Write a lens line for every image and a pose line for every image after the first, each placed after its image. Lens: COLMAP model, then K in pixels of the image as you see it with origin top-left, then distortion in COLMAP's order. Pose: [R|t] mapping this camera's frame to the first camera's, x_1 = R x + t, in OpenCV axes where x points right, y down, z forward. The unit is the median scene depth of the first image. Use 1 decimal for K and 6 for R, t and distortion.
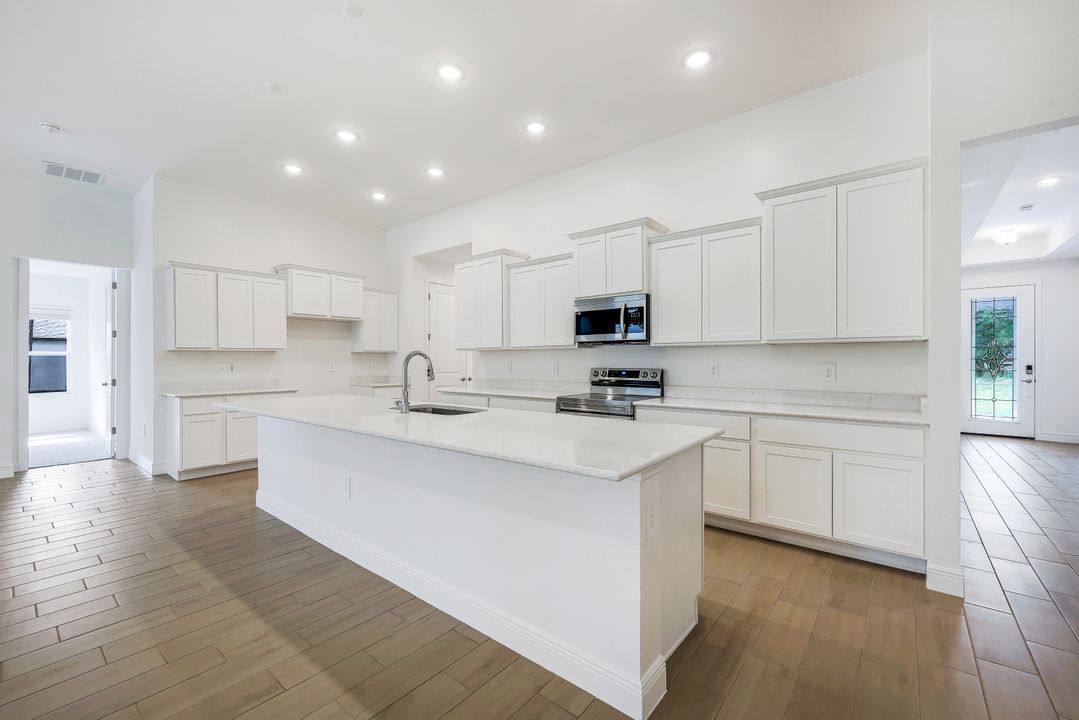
lens RADIAL K [[446.2, 0, 539.5], [0, 446.2, 360.0], [0, 0, 1]] dist [0.000440, 0.000035]
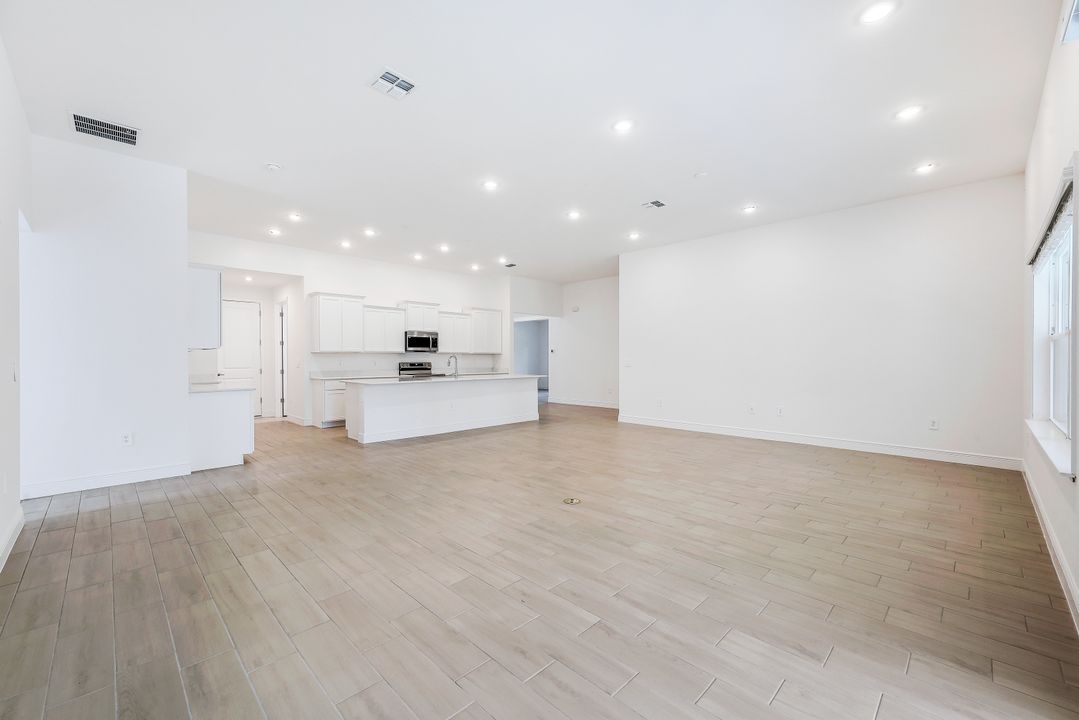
lens RADIAL K [[446.2, 0, 539.5], [0, 446.2, 360.0], [0, 0, 1]] dist [0.000440, 0.000035]
pose [[0.102036, -0.001147, 0.994780, -1.996027], [0.001284, 0.999999, 0.001021, 0.004967], [-0.994780, 0.001173, 0.102038, 0.141631]]
